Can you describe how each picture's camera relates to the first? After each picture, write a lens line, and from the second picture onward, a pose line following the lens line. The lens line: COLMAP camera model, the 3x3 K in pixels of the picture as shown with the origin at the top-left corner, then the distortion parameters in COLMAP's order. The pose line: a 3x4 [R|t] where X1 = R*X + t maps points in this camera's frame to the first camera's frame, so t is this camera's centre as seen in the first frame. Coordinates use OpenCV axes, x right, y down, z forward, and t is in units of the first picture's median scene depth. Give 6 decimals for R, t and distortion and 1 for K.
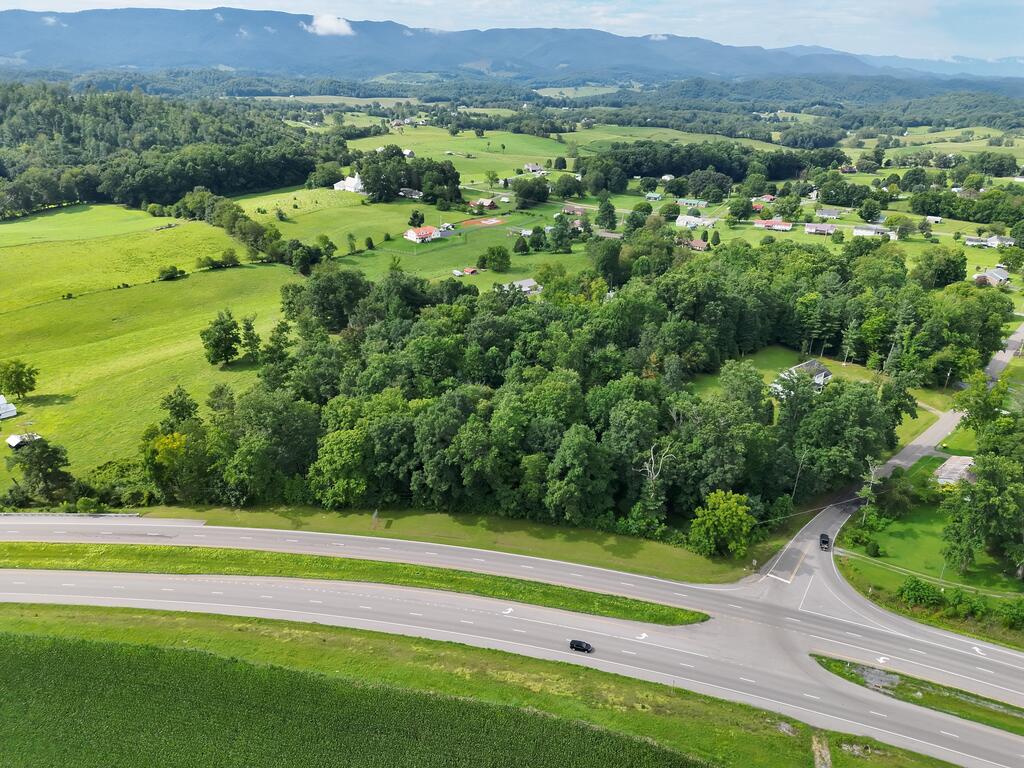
lens RADIAL K [[717.3, 0, 512.7], [0, 717.3, 382.2], [0, 0, 1]] dist [0.075079, -0.073247]
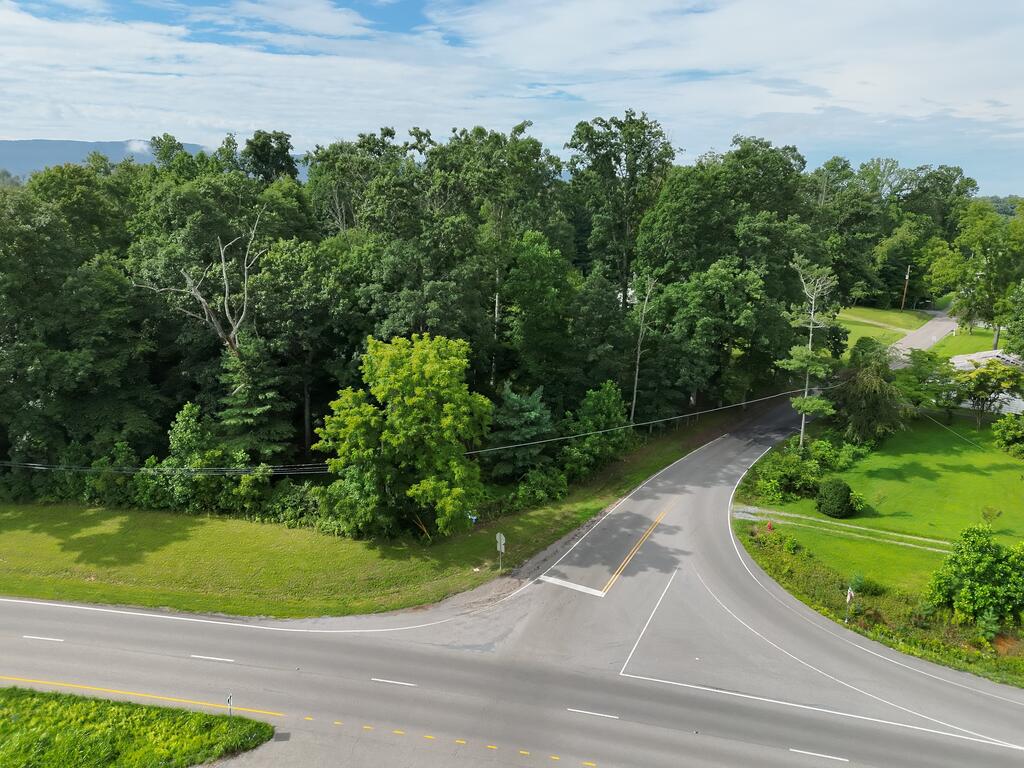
lens RADIAL K [[717.3, 0, 512.7], [0, 717.3, 382.2], [0, 0, 1]] dist [0.075079, -0.073247]
pose [[0.994171, -0.027965, 0.104121, 0.289774], [0.044887, 0.985452, -0.163921, 0.217584], [-0.098022, 0.167640, 0.980963, 0.631955]]
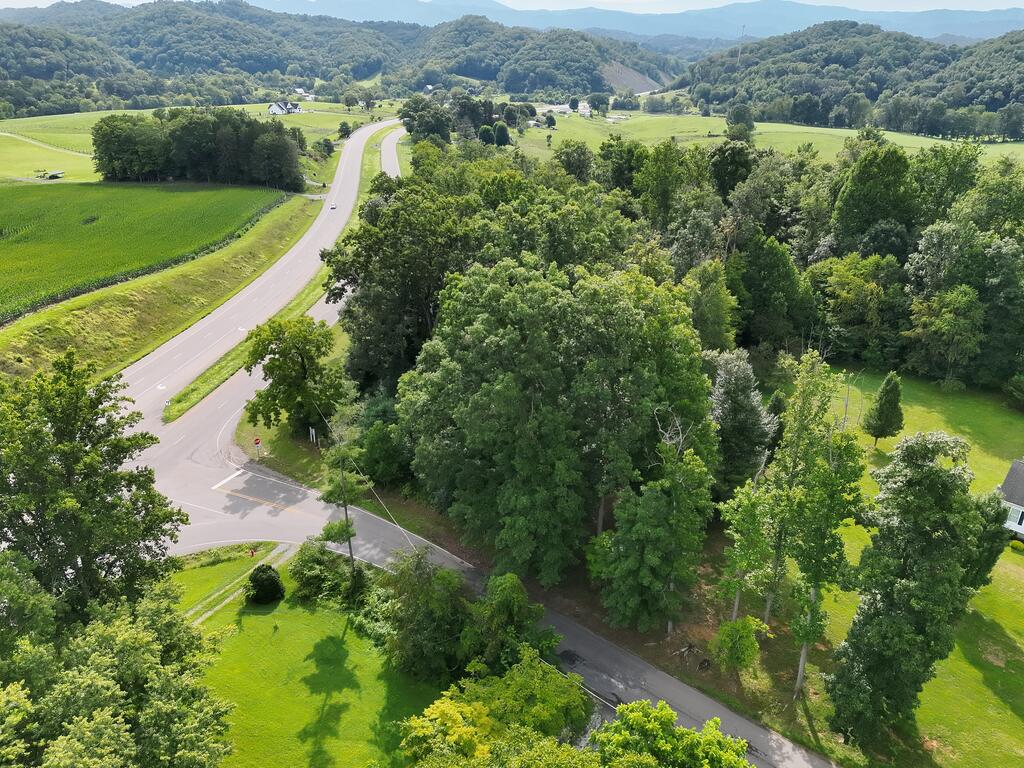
lens RADIAL K [[775.8, 0, 515.5], [0, 775.8, 385.8], [0, 0, 1]] dist [0.078653, -0.075620]
pose [[0.131602, 0.388517, -0.911995, 0.840812], [-0.417063, 0.856312, 0.304612, -0.052881], [0.899299, 0.340272, 0.274728, 0.941054]]
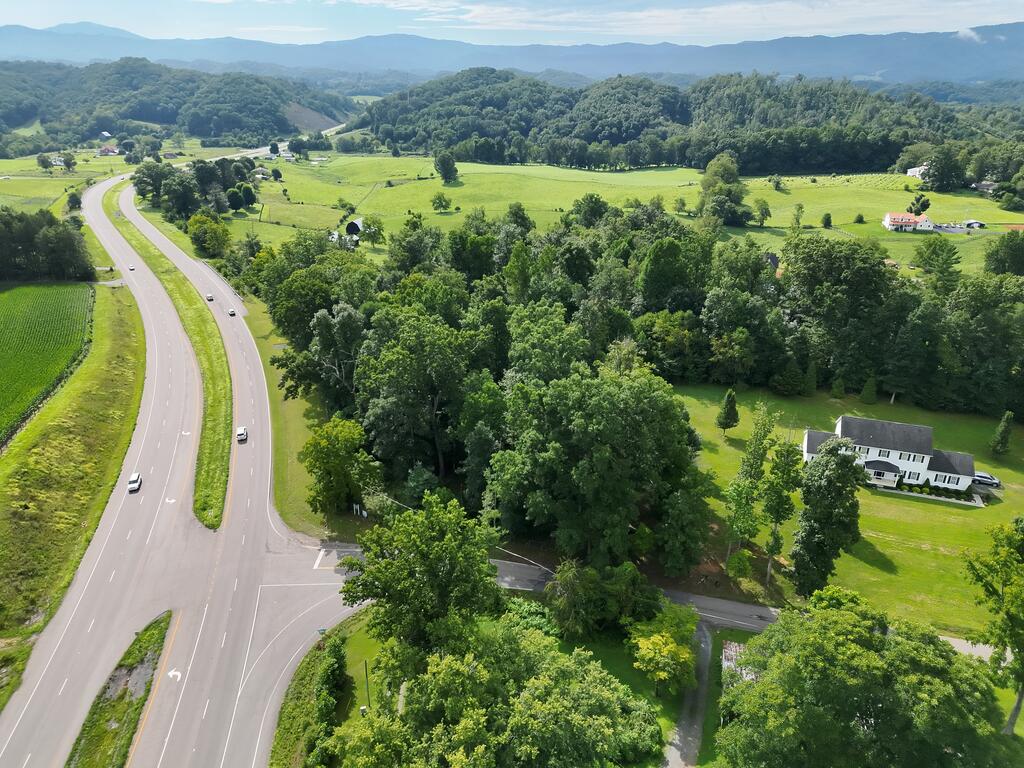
lens RADIAL K [[717.3, 0, 512.7], [0, 717.3, 382.2], [0, 0, 1]] dist [0.075079, -0.073247]
pose [[0.528977, 0.323116, -0.784716, 0.892526], [-0.343546, 0.927056, 0.150142, -0.051562], [0.775989, 0.190165, 0.601397, 0.647071]]
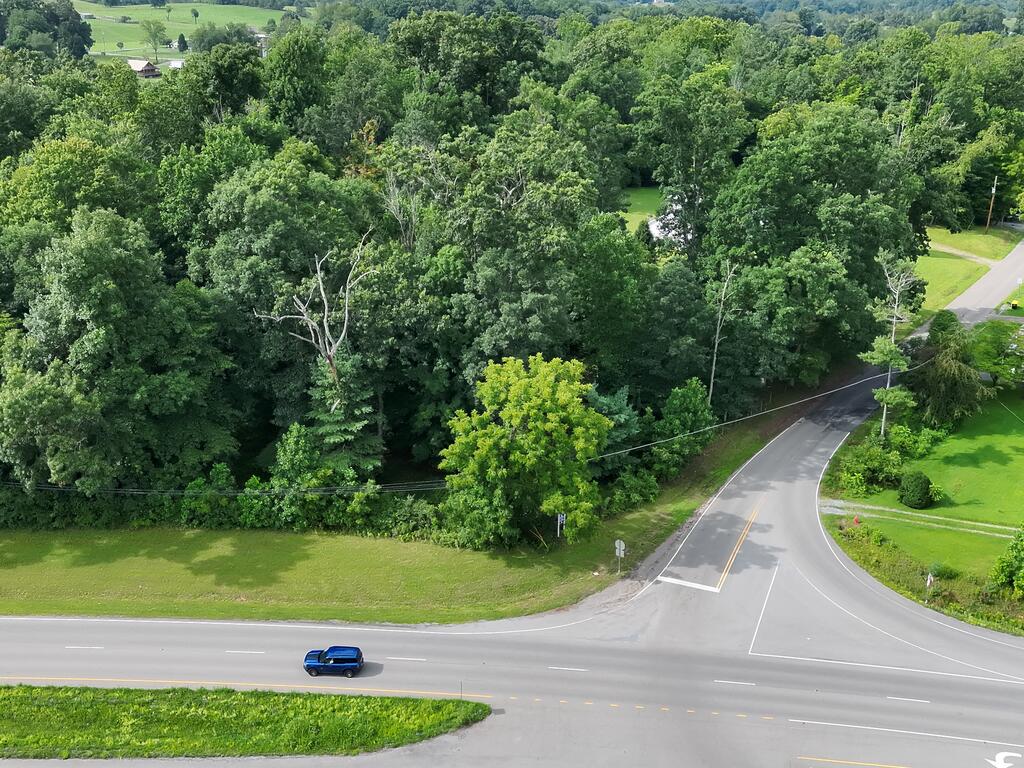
lens RADIAL K [[1138.6, 0, 516.9], [0, 1138.6, 386.2], [0, 0, 1]] dist [0.155628, -0.353587]
pose [[0.977344, -0.071506, 0.199213, 0.168932], [0.083602, 0.995090, -0.052971, 0.184047], [-0.194447, 0.068425, 0.978524, 0.432803]]
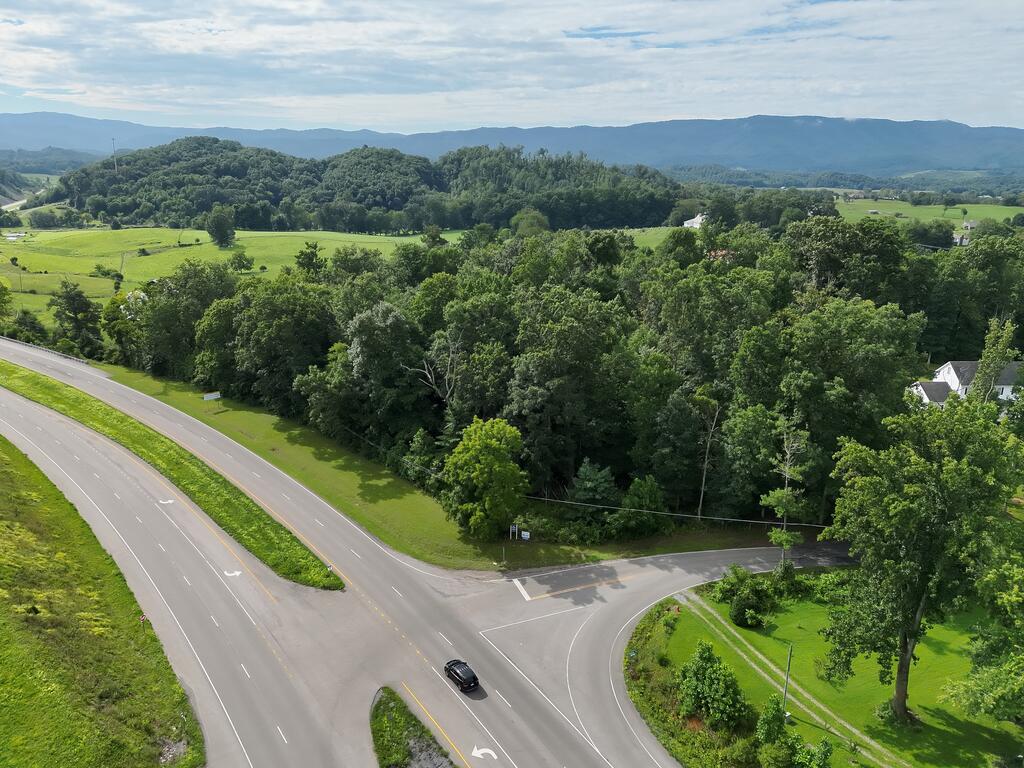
lens RADIAL K [[775.8, 0, 515.5], [0, 775.8, 385.8], [0, 0, 1]] dist [0.078653, -0.075620]
pose [[0.802167, 0.158444, -0.575695, 0.624014], [-0.241941, 0.967706, -0.070783, 0.156384], [0.545888, 0.196063, 0.814595, 0.468845]]
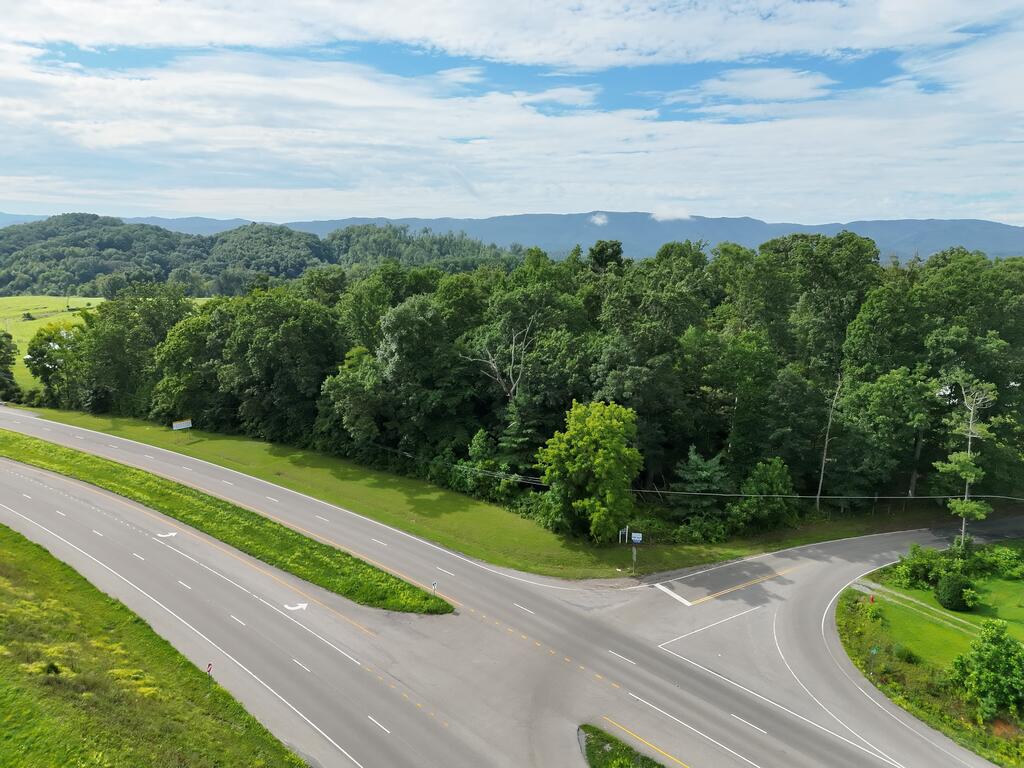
lens RADIAL K [[717.3, 0, 512.7], [0, 717.3, 382.2], [0, 0, 1]] dist [0.075079, -0.073247]
pose [[0.893952, 0.076690, -0.441552, 0.433025], [-0.182365, 0.962240, -0.202084, 0.236094], [0.409381, 0.261177, 0.874182, 0.506241]]
